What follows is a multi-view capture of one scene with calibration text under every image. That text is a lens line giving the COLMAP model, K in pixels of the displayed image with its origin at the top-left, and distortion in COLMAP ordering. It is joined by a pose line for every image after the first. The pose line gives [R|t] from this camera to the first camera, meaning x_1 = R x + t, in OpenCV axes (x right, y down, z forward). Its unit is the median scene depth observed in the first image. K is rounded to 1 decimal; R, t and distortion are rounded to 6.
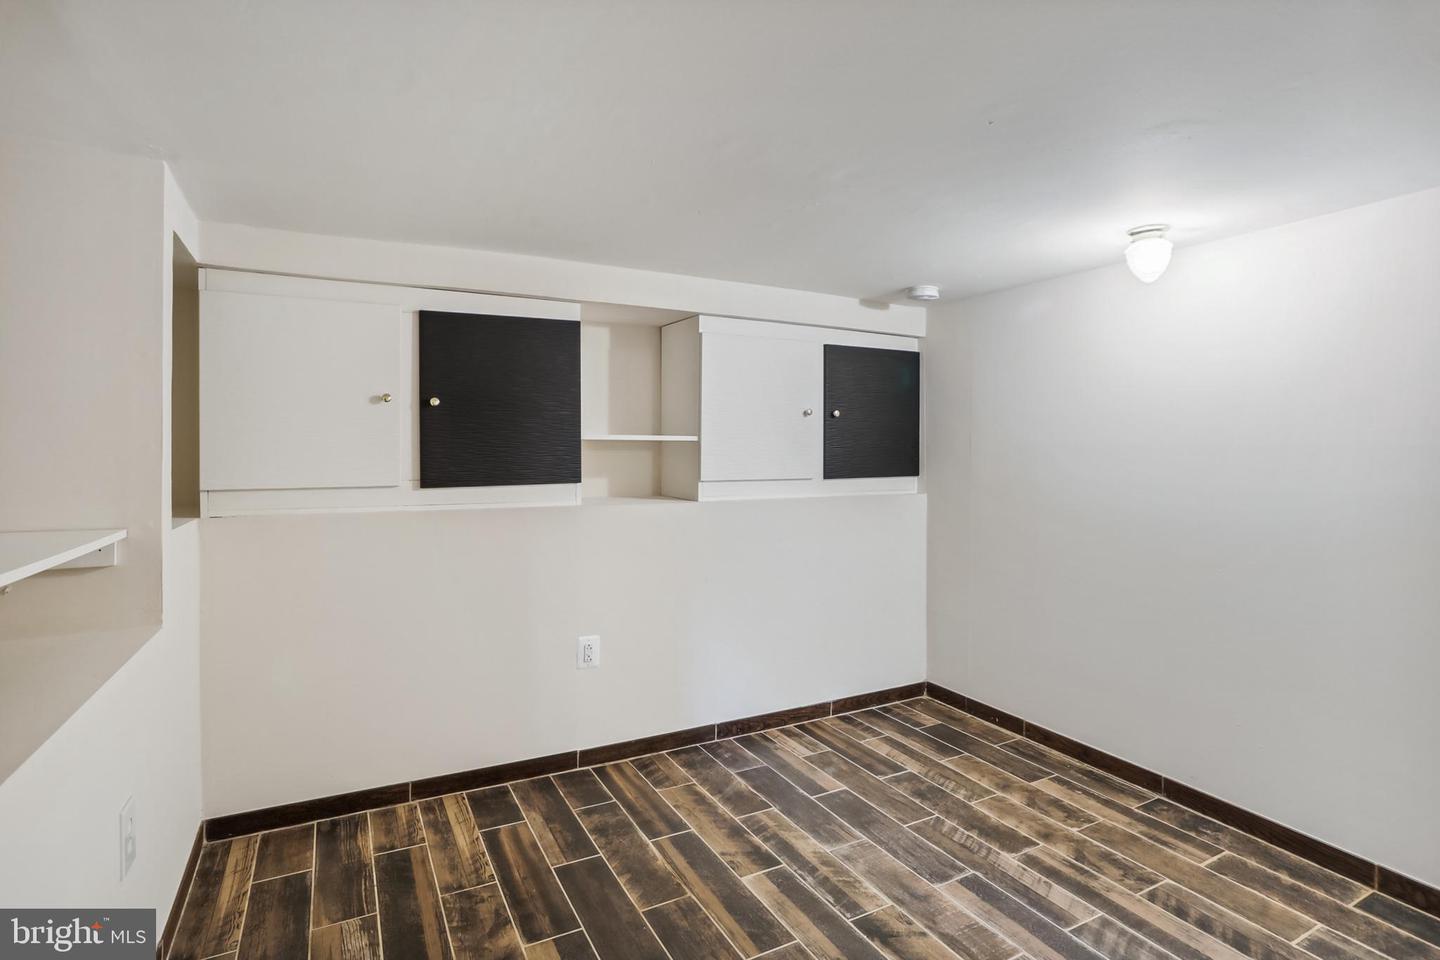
lens RADIAL K [[722.7, 0, 726.4], [0, 722.7, 453.2], [0, 0, 1]] dist [-0.050259, 0.021824]
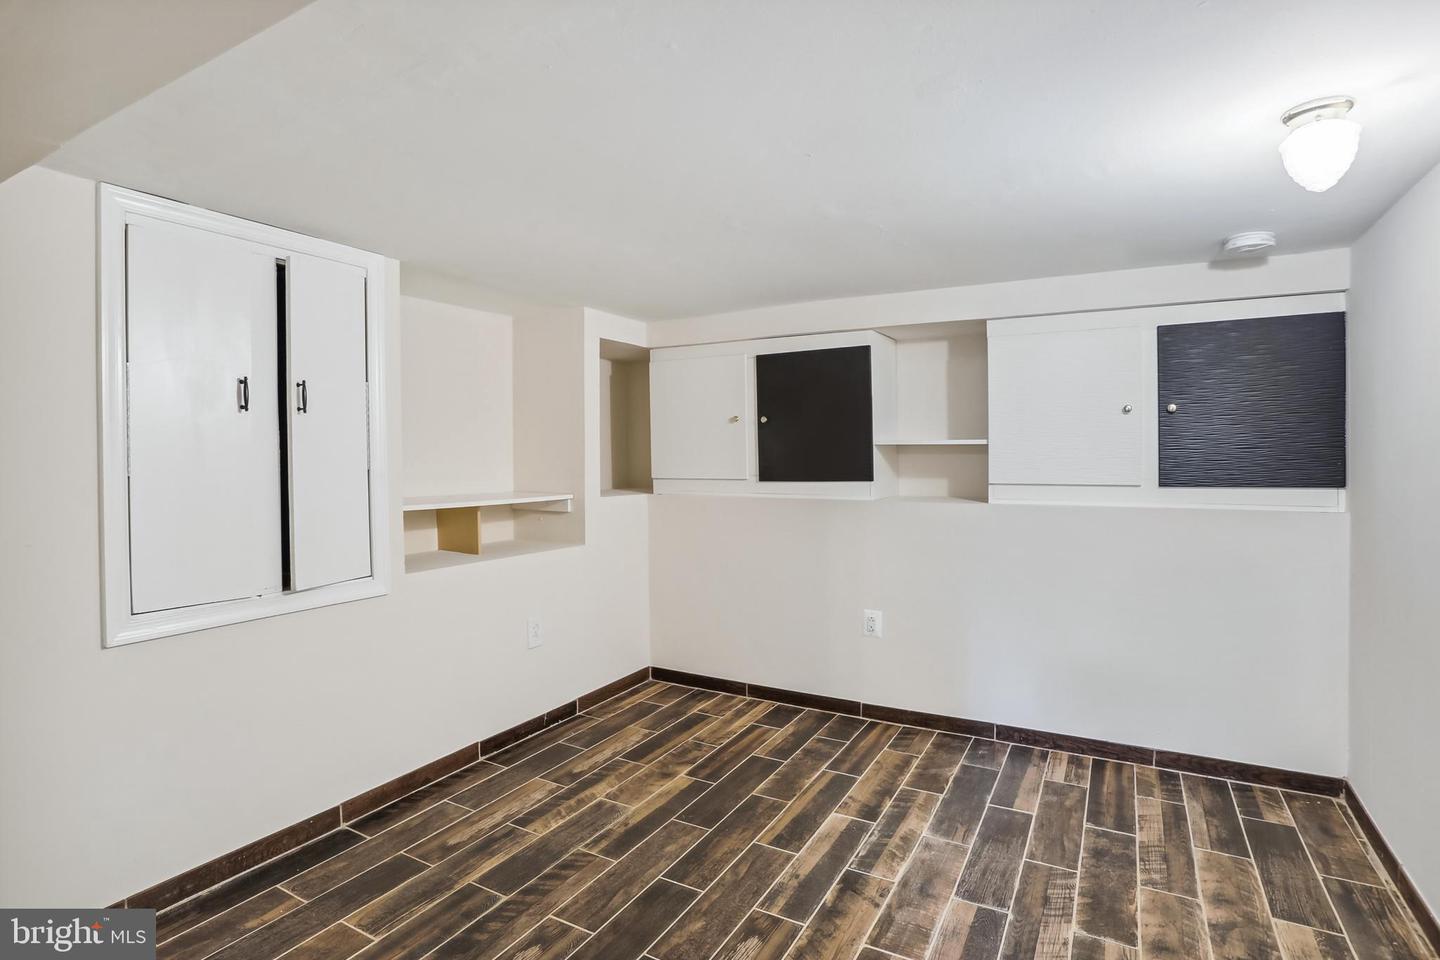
lens RADIAL K [[722.7, 0, 707.8], [0, 722.7, 470.8], [0, 0, 1]] dist [-0.050259, 0.021824]
pose [[0.533579, 0.017863, -0.845561, 0.692238], [0.004942, 0.999694, 0.024238, -0.006844], [0.845736, -0.017112, 0.533328, 0.142857]]
